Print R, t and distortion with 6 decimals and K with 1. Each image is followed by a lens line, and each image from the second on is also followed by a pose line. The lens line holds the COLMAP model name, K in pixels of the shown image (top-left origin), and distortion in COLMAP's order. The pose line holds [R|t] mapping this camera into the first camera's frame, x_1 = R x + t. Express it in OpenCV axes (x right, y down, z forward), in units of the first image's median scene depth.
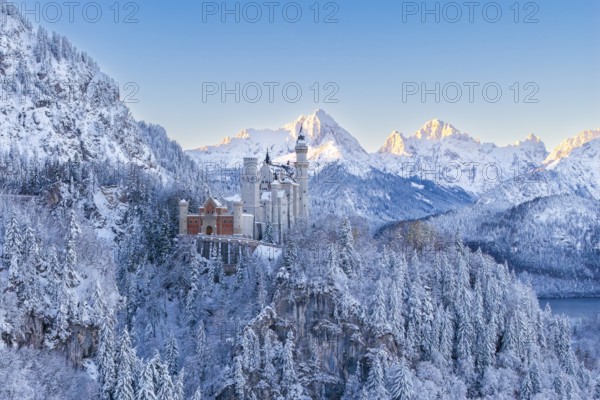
lens RADIAL K [[1190.8, 0, 303.2], [0, 1190.8, 201.6], [0, 0, 1]] dist [-0.020355, 0.333238]
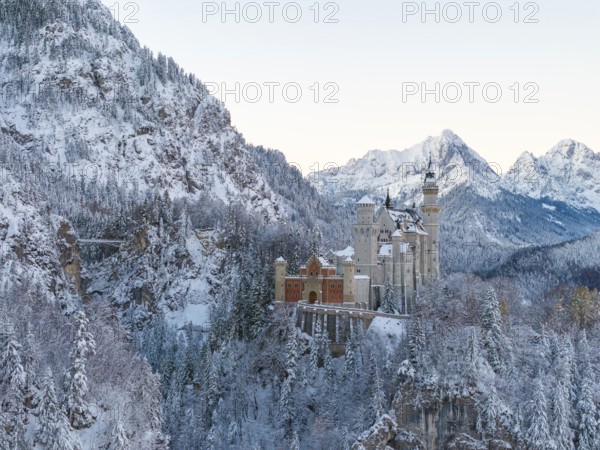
lens RADIAL K [[1191.7, 0, 301.5], [0, 1191.7, 226.4], [0, 0, 1]] dist [-0.024672, 0.257085]
pose [[0.994201, -0.001063, -0.107534, -0.001695], [0.001486, 0.999991, 0.003847, -0.025740], [0.107529, -0.003985, 0.994194, 0.220601]]
